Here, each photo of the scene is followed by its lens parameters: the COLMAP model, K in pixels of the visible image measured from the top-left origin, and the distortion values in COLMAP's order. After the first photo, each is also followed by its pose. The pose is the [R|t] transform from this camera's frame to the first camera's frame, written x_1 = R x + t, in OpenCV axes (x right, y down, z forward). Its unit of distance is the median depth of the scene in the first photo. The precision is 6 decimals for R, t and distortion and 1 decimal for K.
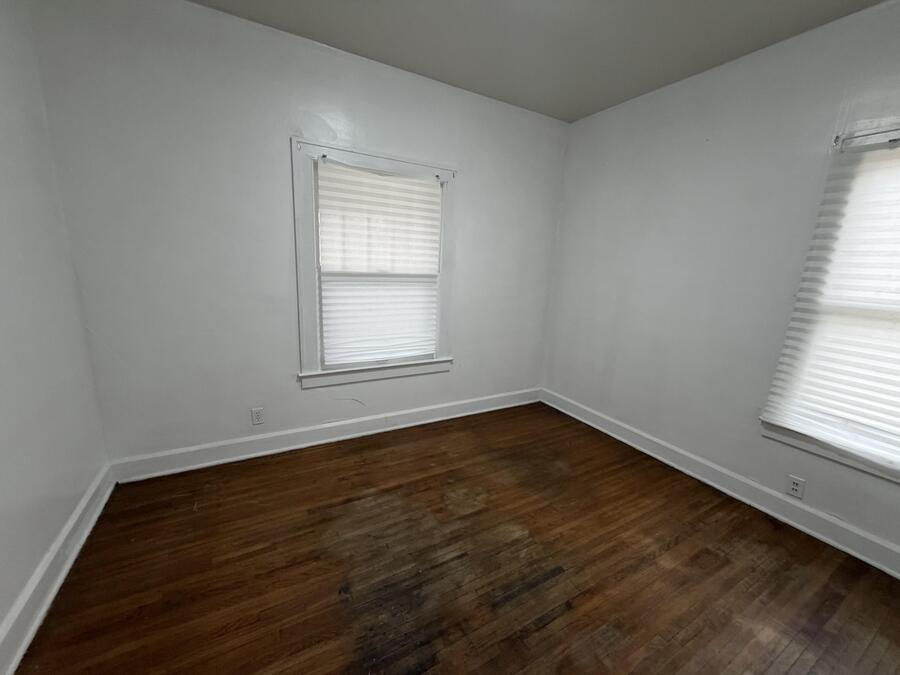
lens RADIAL K [[356.6, 0, 447.1], [0, 356.6, 339.2], [0, 0, 1]] dist [-0.001001, 0.000208]
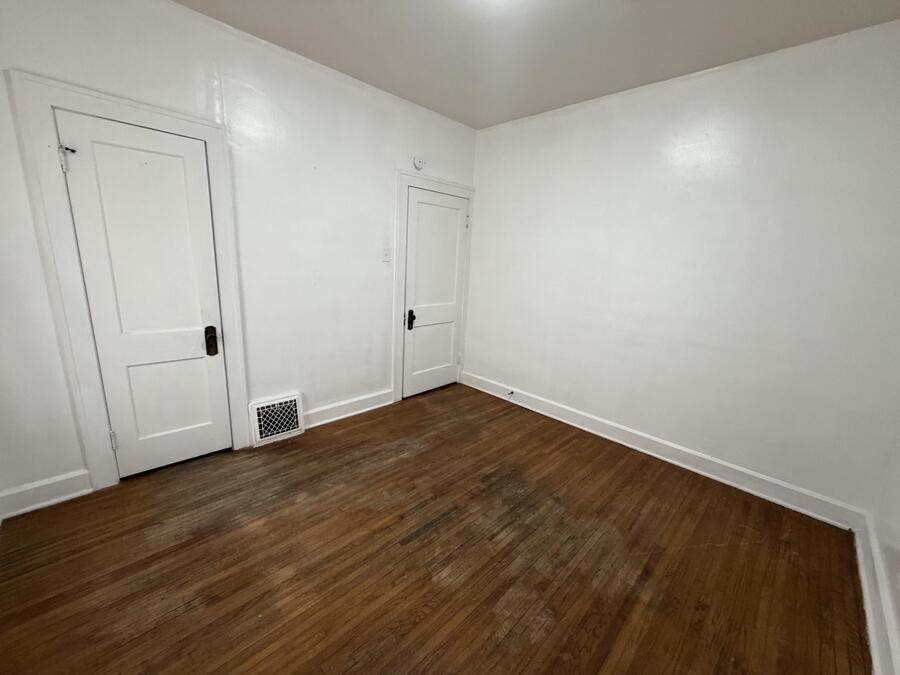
lens RADIAL K [[356.6, 0, 447.1], [0, 356.6, 339.2], [0, 0, 1]] dist [-0.001001, 0.000208]
pose [[-0.959942, -0.031213, -0.278456, 0.468680], [-0.148713, 0.899015, 0.411893, -0.338109], [0.237480, 0.436803, -0.867644, 1.562216]]
